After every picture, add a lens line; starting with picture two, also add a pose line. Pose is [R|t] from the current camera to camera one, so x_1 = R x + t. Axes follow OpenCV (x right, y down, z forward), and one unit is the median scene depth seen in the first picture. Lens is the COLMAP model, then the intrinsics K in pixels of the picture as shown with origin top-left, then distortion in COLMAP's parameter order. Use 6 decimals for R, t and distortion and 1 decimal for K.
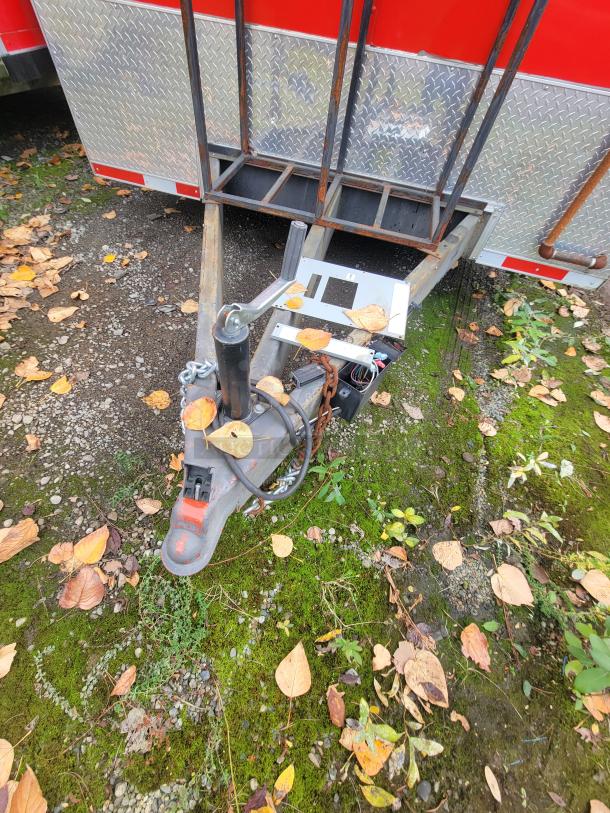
lens RADIAL K [[335.8, 0, 301.7], [0, 335.8, 405.1], [0, 0, 1]] dist [0.001203, 0.000177]
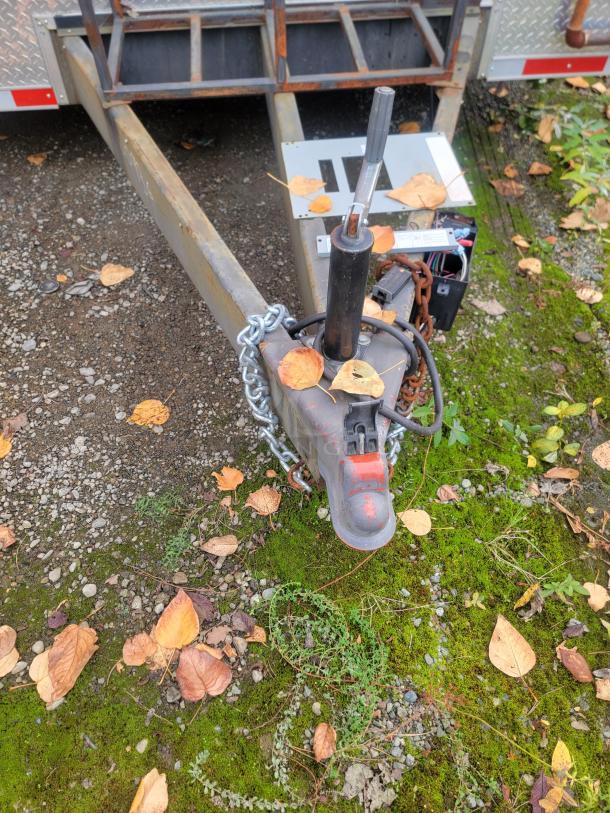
lens RADIAL K [[572.7, 0, 305.0], [0, 572.7, 406.5], [0, 0, 1]] dist [0.108323, -0.100903]
pose [[0.926457, -0.351667, 0.134193, -0.359573], [0.349725, 0.936058, 0.038568, 0.042886], [-0.139176, 0.011199, 0.990204, -0.225132]]
